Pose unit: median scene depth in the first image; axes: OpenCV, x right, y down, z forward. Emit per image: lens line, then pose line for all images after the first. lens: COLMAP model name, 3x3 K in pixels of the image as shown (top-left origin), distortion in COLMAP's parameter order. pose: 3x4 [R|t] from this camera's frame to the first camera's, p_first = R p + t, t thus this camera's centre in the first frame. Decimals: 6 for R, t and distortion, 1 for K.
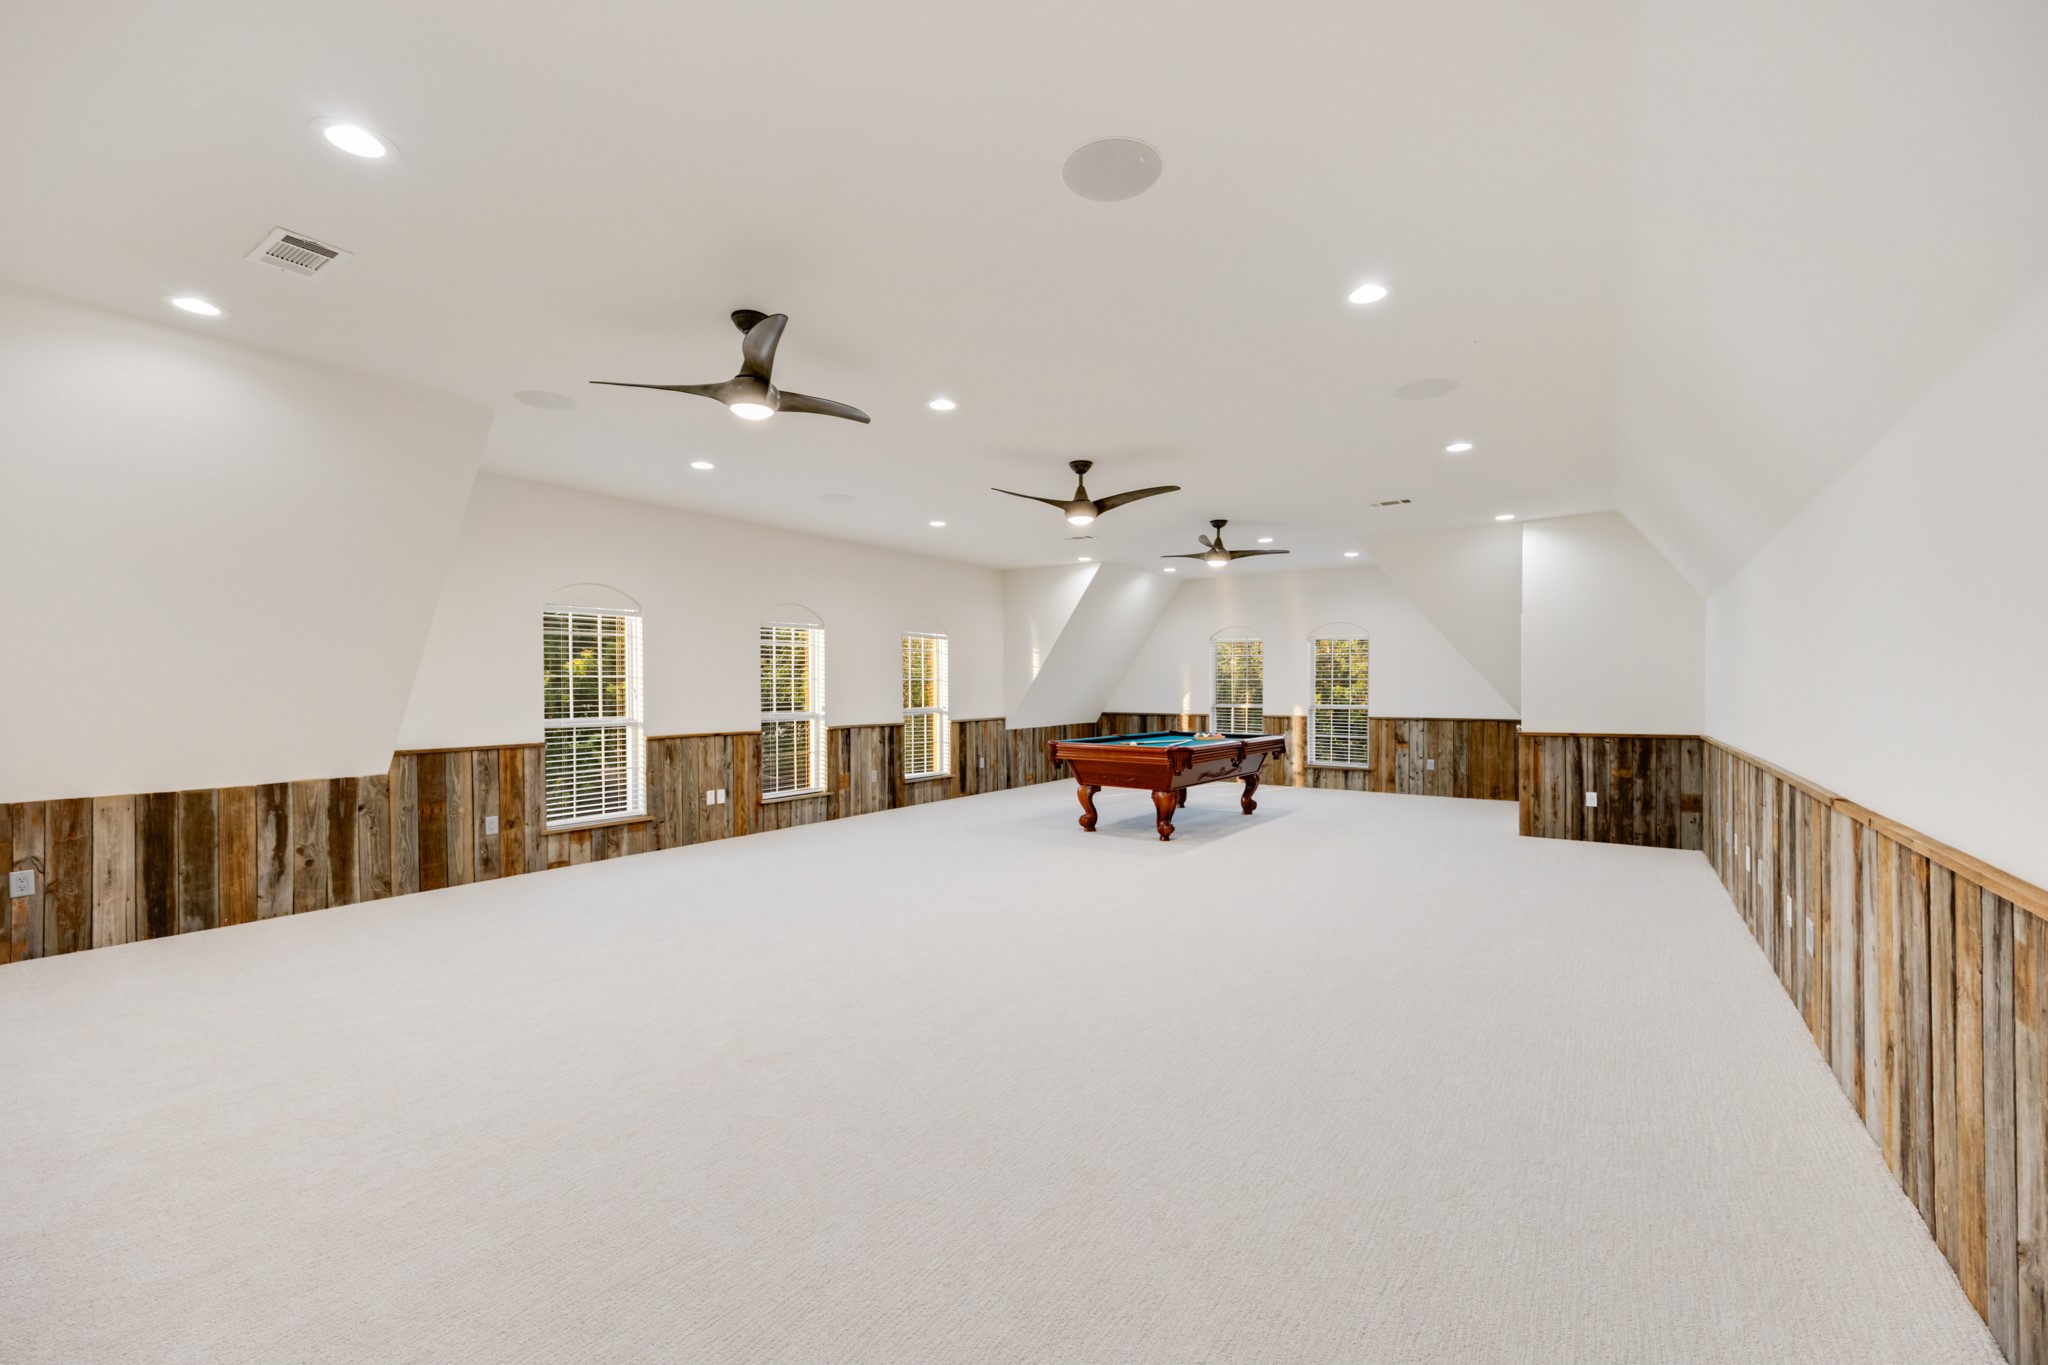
lens RADIAL K [[775.1, 0, 1024.0], [0, 775.1, 682.5], [0, 0, 1]] dist [-0.000187, -0.000017]
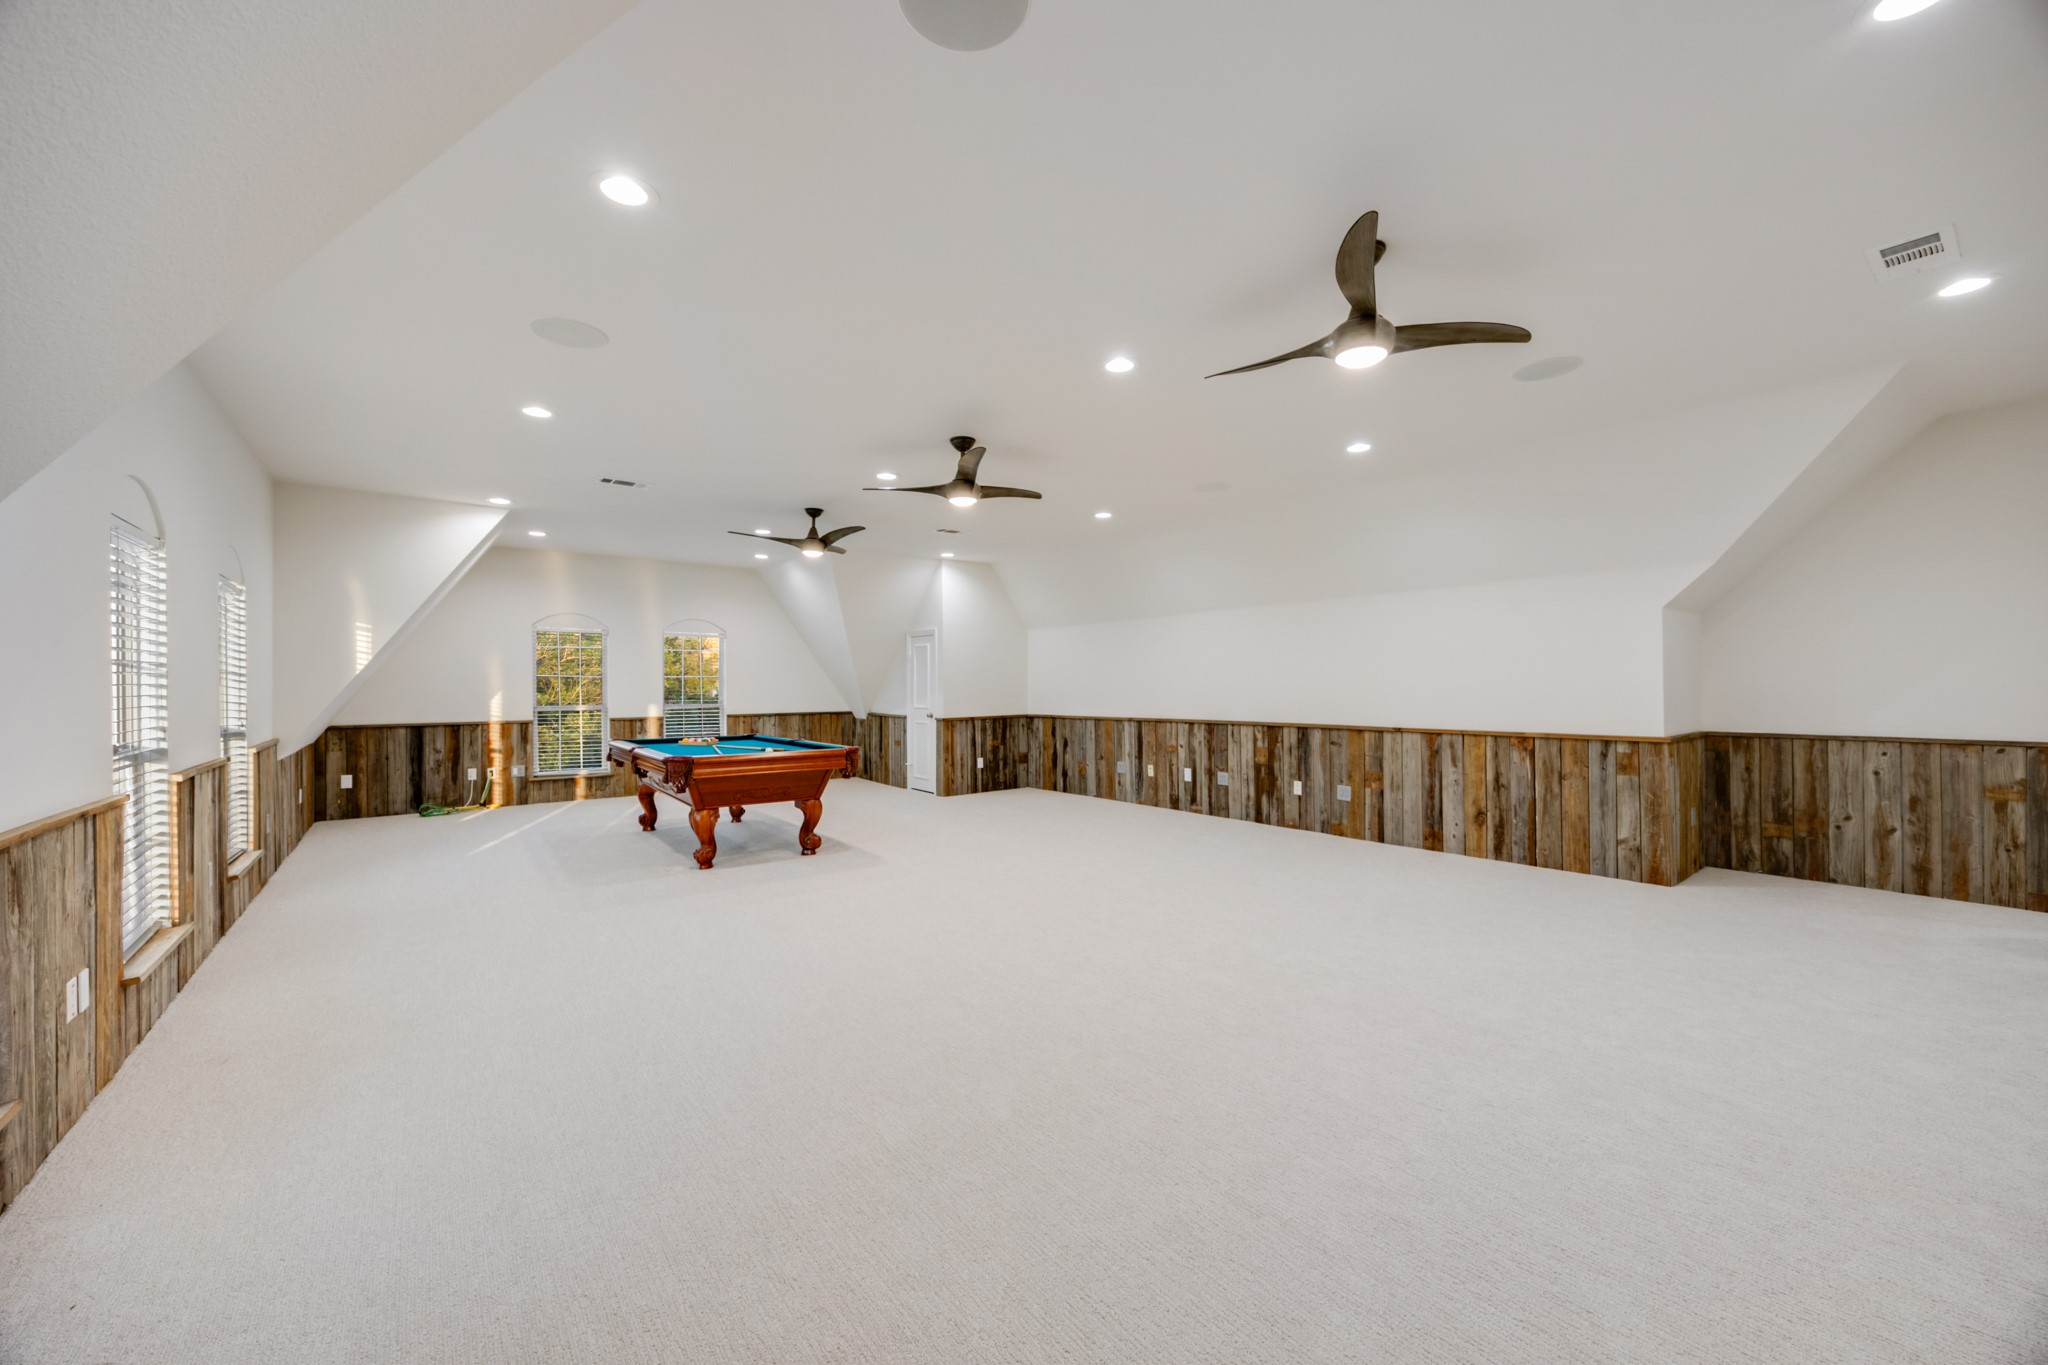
lens RADIAL K [[775.1, 0, 1024.0], [0, 775.1, 682.5], [0, 0, 1]] dist [-0.000187, -0.000017]
pose [[0.335056, 0.000623, 0.942198, -0.564468], [0.000228, 1.000000, -0.000742, 0.005339], [-0.942198, 0.000463, 0.335056, 0.450735]]
